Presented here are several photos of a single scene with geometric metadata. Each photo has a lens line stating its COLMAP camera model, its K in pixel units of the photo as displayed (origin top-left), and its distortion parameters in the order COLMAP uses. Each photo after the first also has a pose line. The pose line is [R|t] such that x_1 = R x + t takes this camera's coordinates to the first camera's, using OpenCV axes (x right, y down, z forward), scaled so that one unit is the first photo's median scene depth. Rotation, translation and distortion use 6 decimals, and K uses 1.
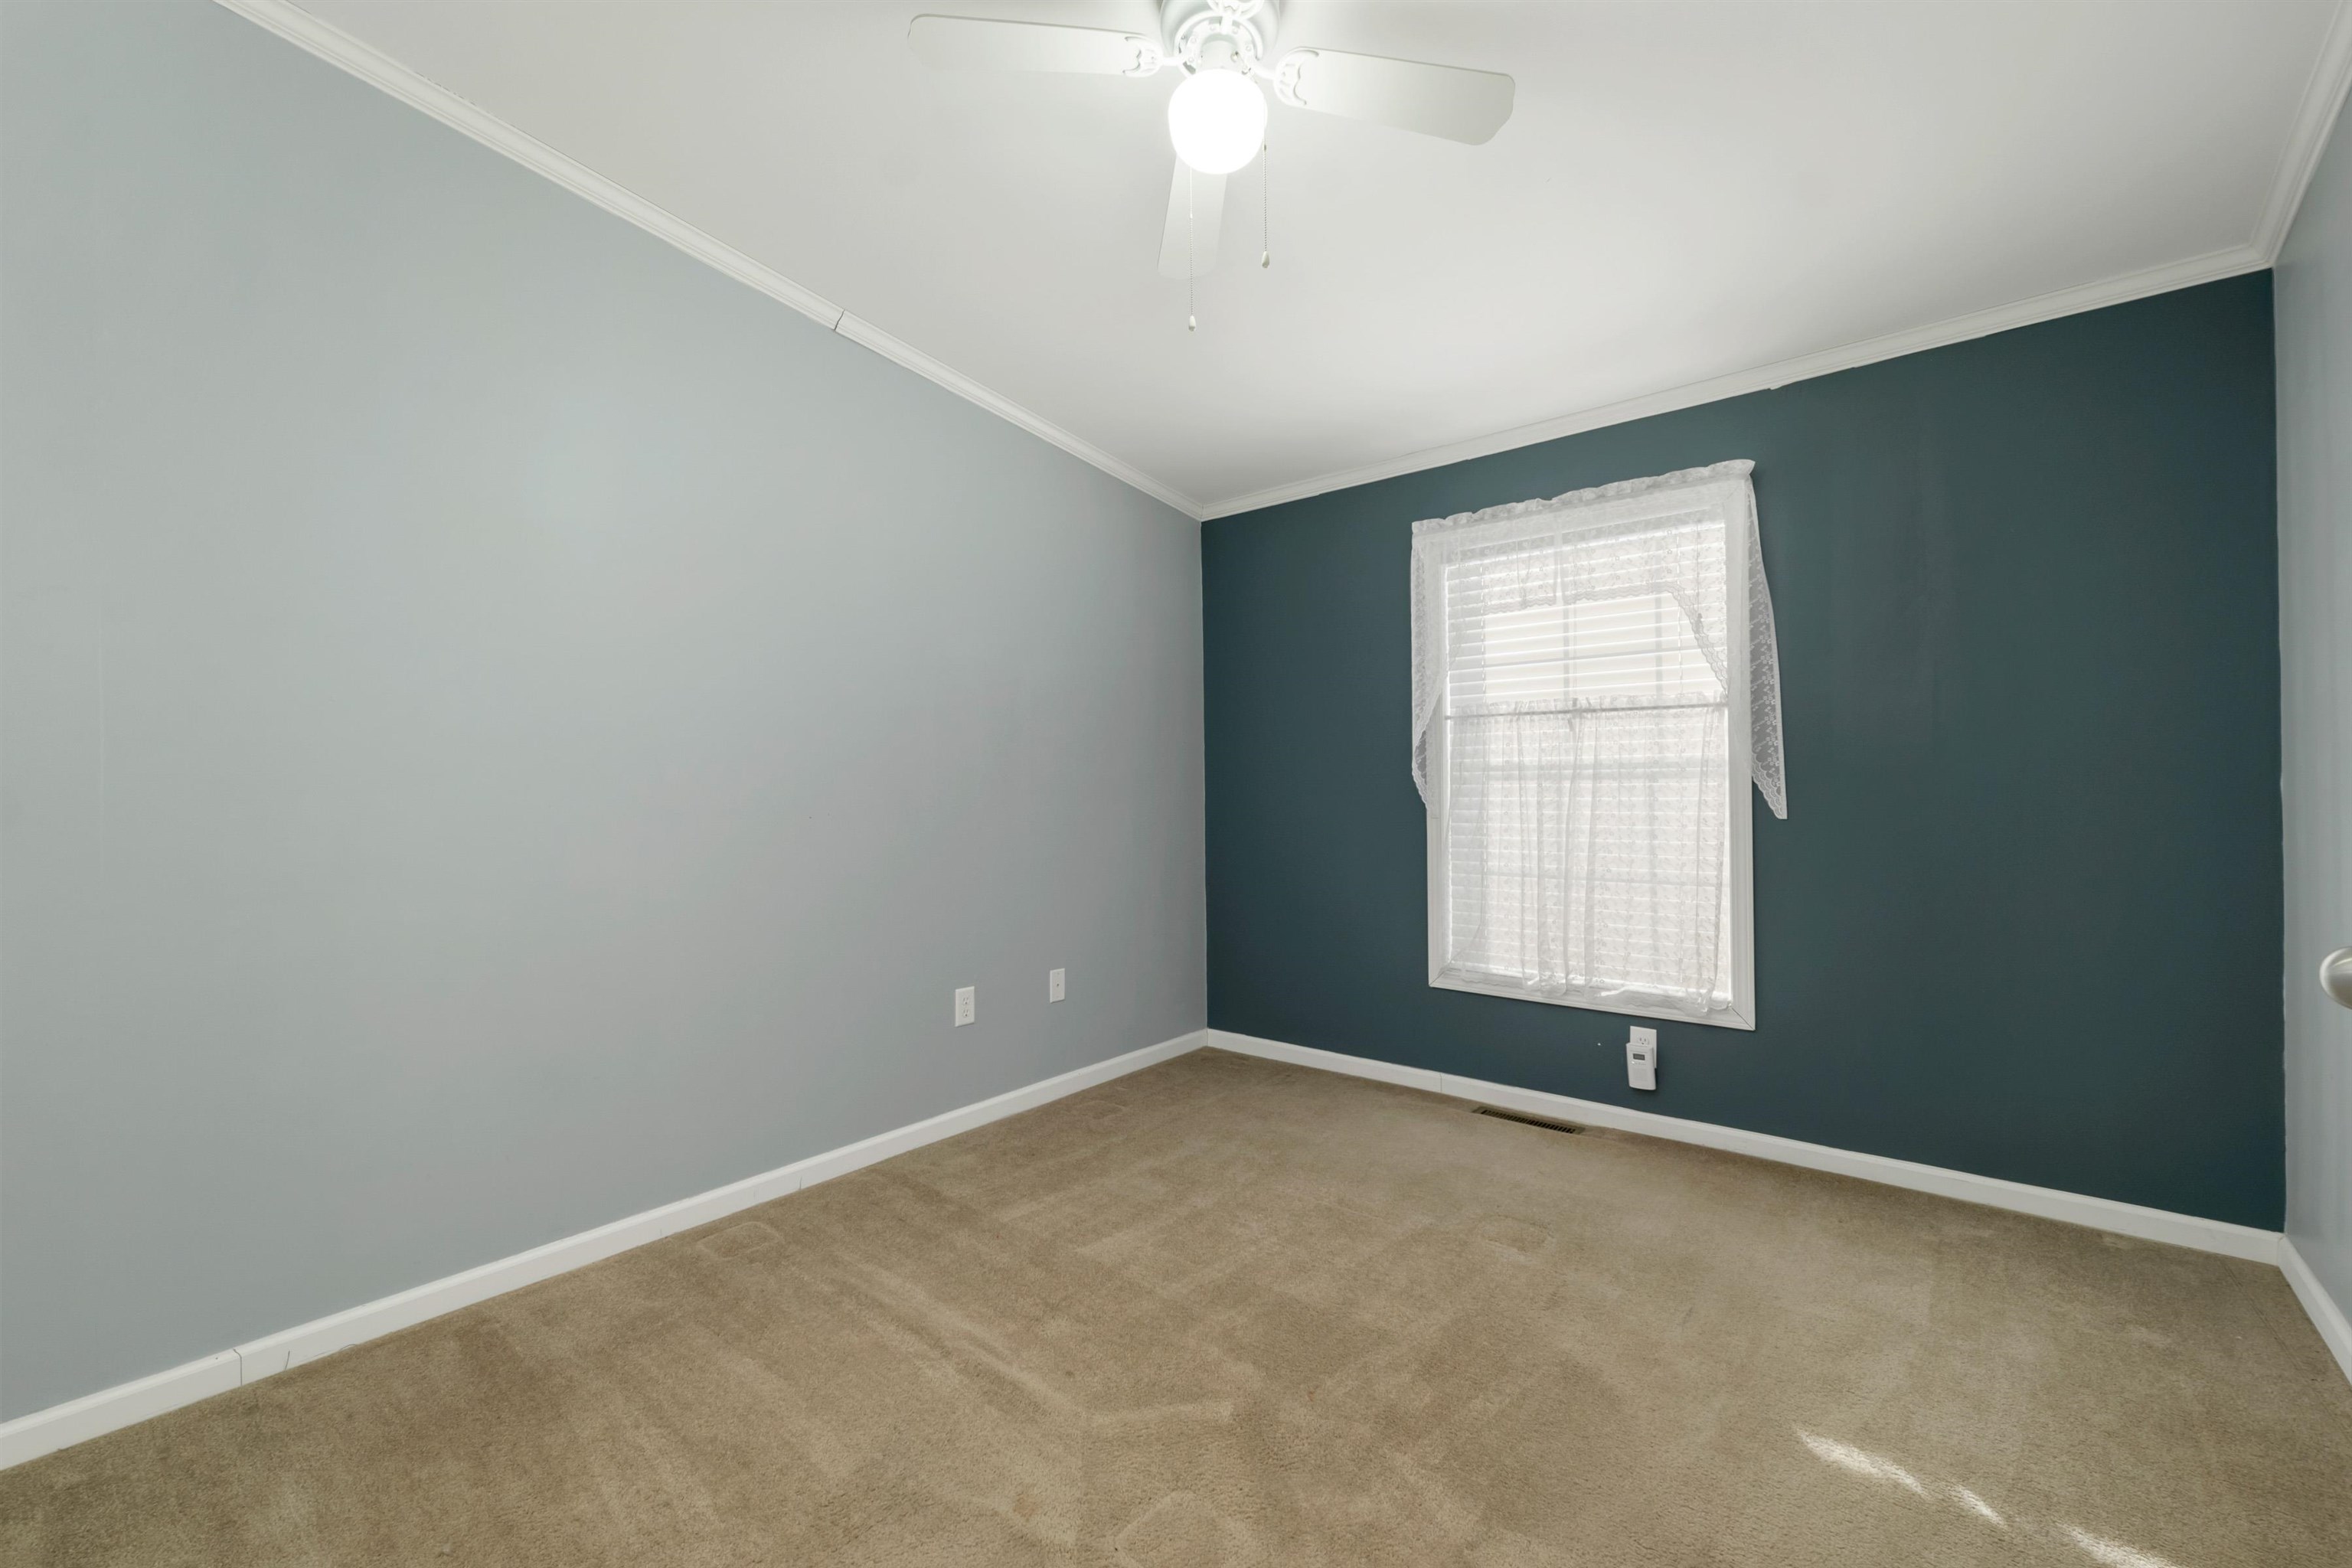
lens RADIAL K [[1001.7, 0, 1177.9], [0, 1001.7, 820.5], [0, 0, 1]] dist [0.000128, 0.000051]
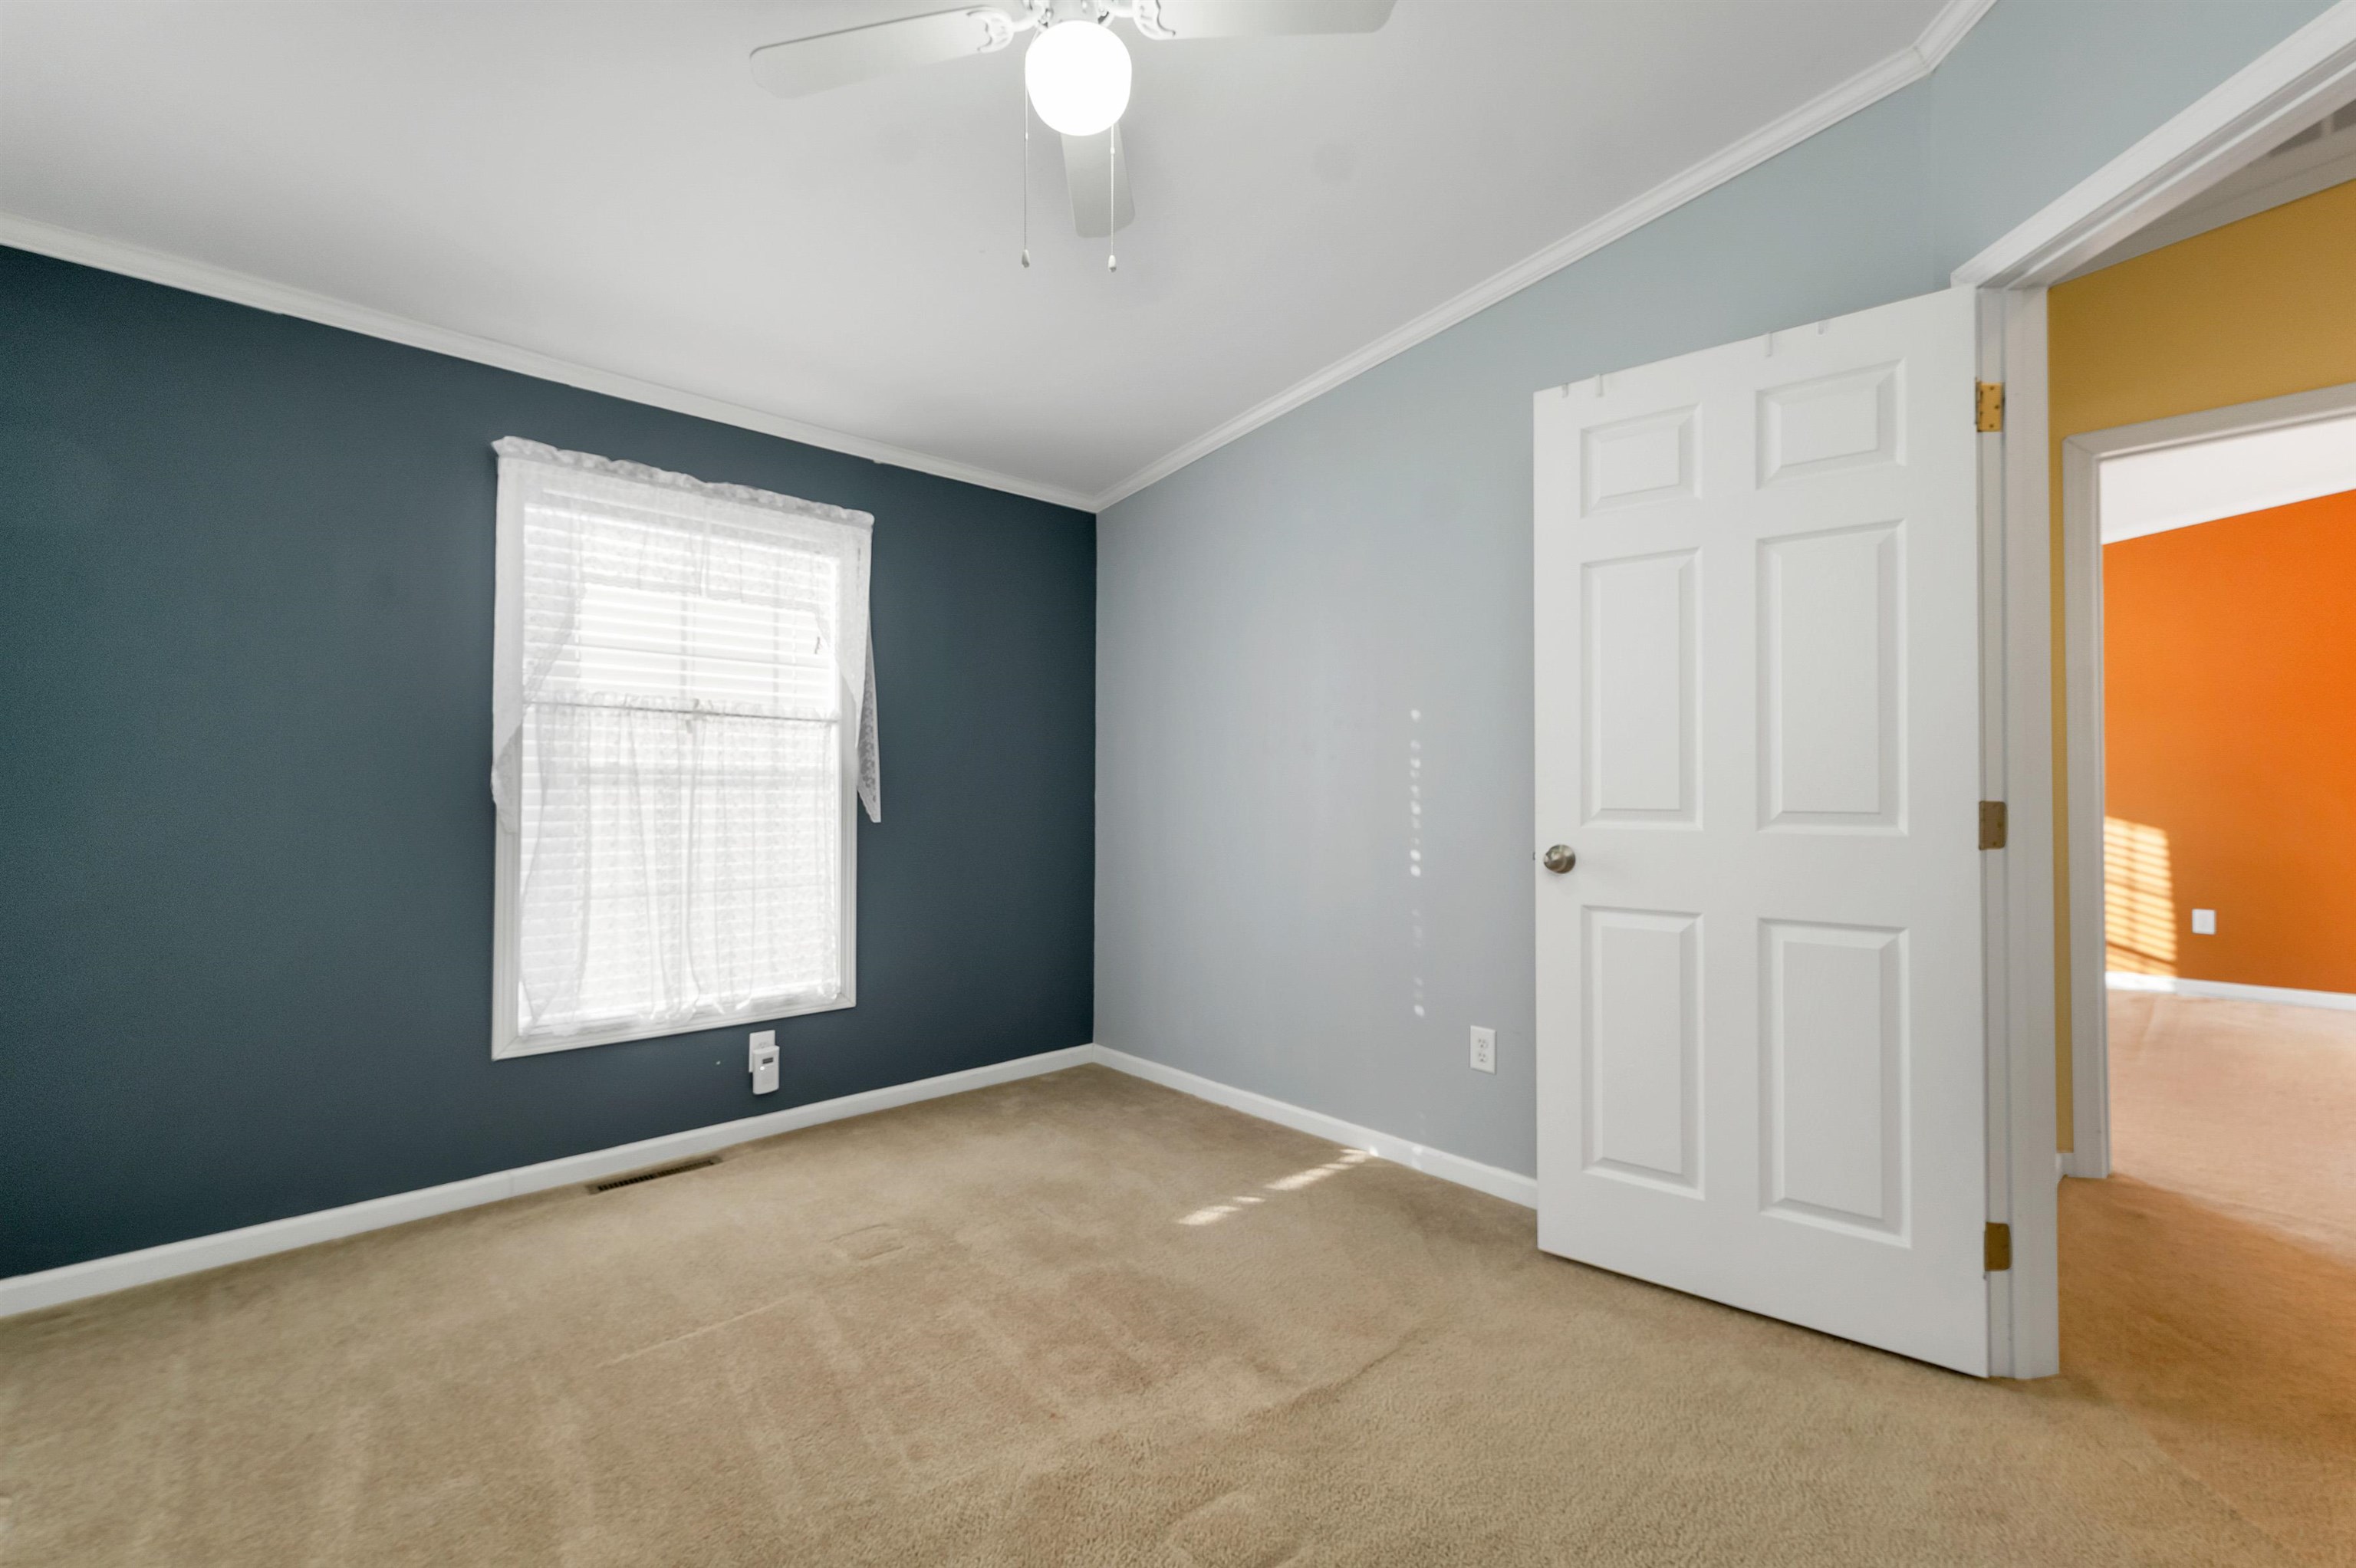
lens RADIAL K [[963.8, 0, 1244.9], [0, 963.8, 809.6], [0, 0, 1]] dist [-0.000088, 0.000029]
pose [[0.088536, -0.009272, 0.996030, -0.461947], [0.024337, 0.999678, 0.007142, -0.013140], [-0.995776, 0.023608, 0.088733, 0.424575]]
